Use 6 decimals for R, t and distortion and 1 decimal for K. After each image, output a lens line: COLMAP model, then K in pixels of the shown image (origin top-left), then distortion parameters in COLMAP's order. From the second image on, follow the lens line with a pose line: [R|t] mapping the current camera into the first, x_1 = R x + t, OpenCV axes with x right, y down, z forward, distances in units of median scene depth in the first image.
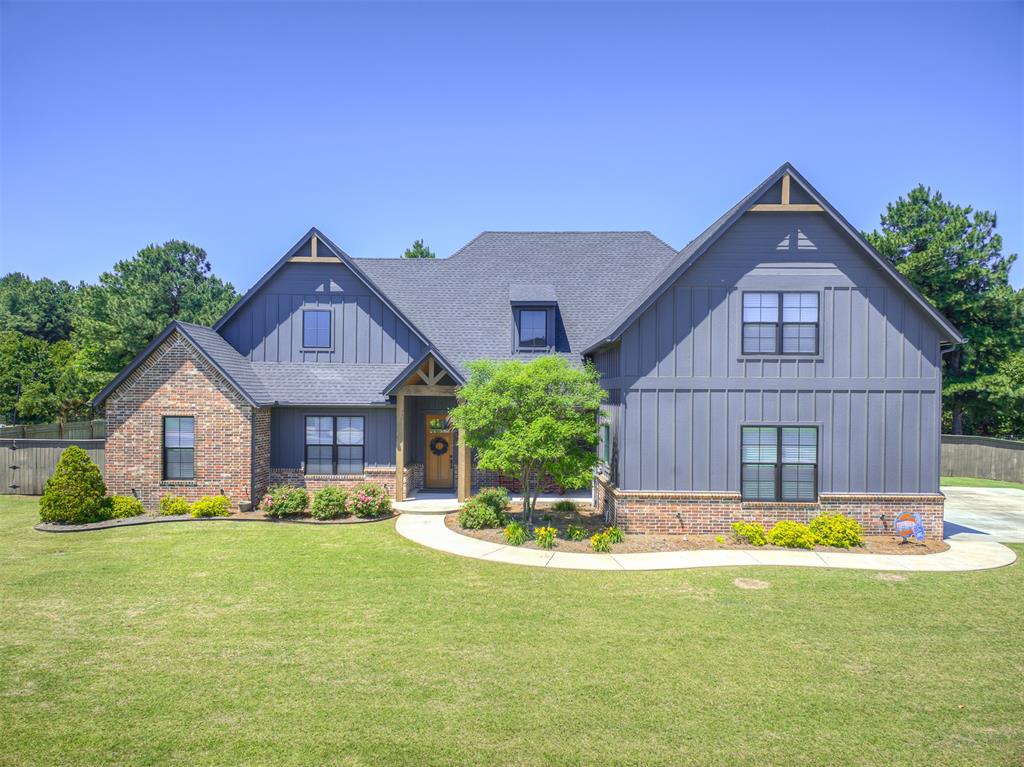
lens RADIAL K [[703.4, 0, 511.2], [0, 703.4, 391.9], [0, 0, 1]] dist [0.059830, -0.093178]
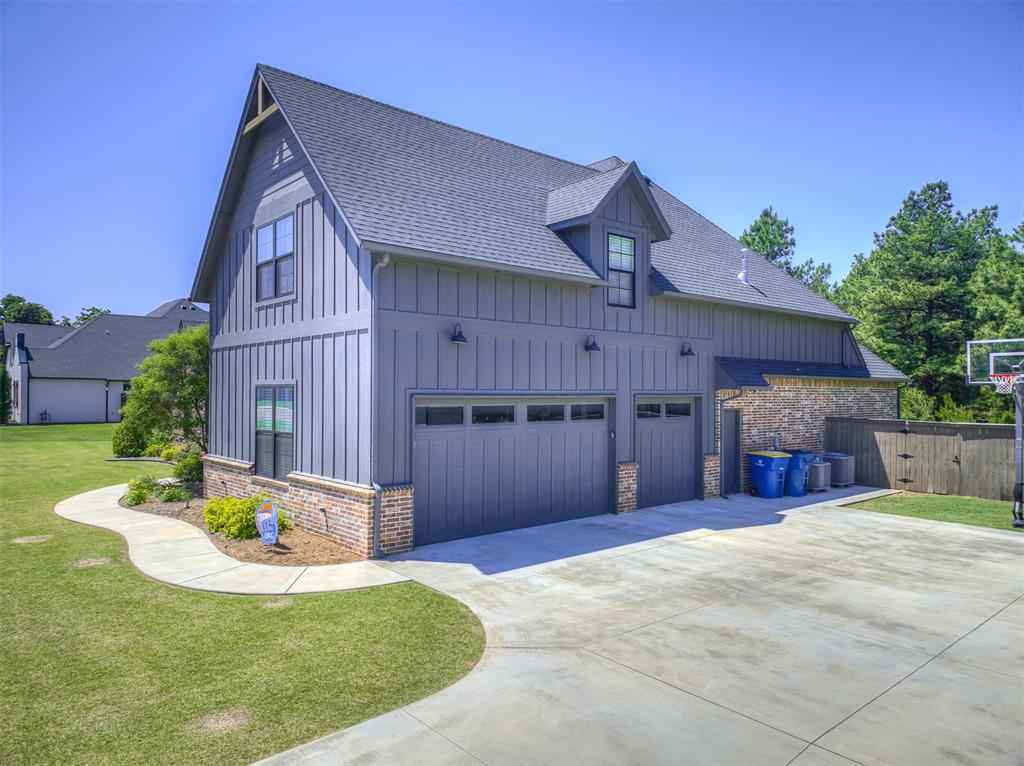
lens RADIAL K [[703.4, 0, 511.2], [0, 703.4, 391.4], [0, 0, 1]] dist [0.059830, -0.093178]
pose [[0.665863, -0.002864, -0.746069, 0.947306], [0.000487, 0.999994, -0.003405, 0.046432], [0.746074, 0.001904, 0.665860, 0.537385]]
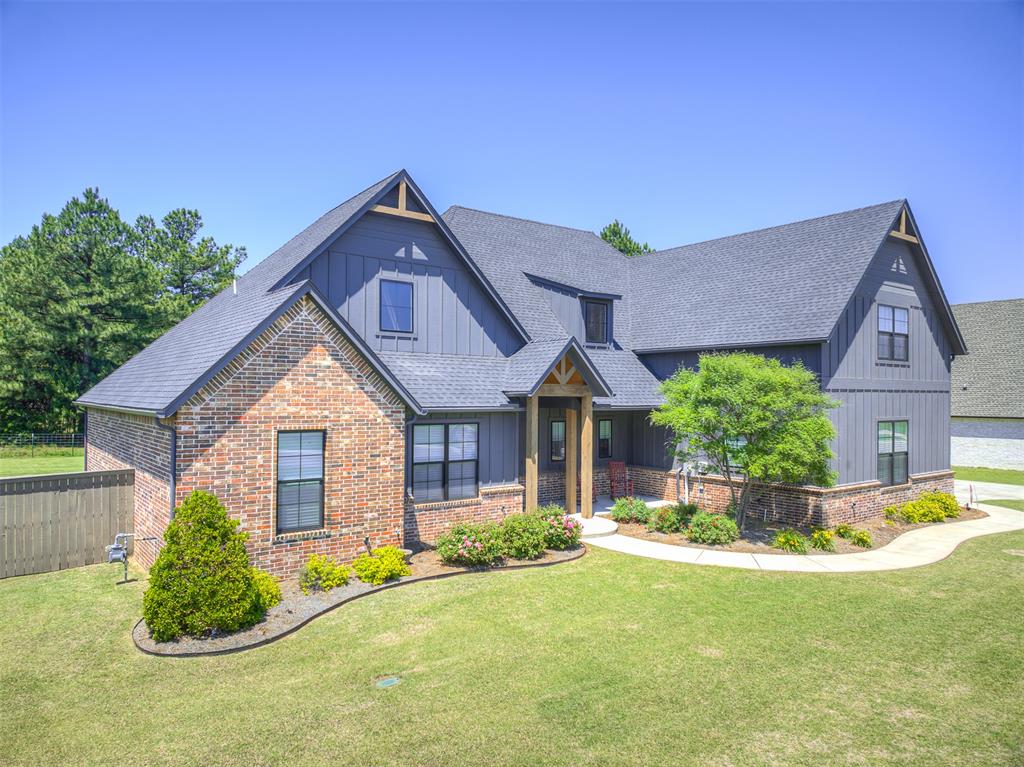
lens RADIAL K [[706.3, 0, 512.0], [0, 706.3, 383.5], [0, 0, 1]] dist [0.063078, -0.090424]
pose [[0.792520, 0.005259, 0.609823, -0.681407], [-0.002324, 0.999982, -0.005603, -0.004923], [-0.609841, 0.003023, 0.792518, 0.364241]]
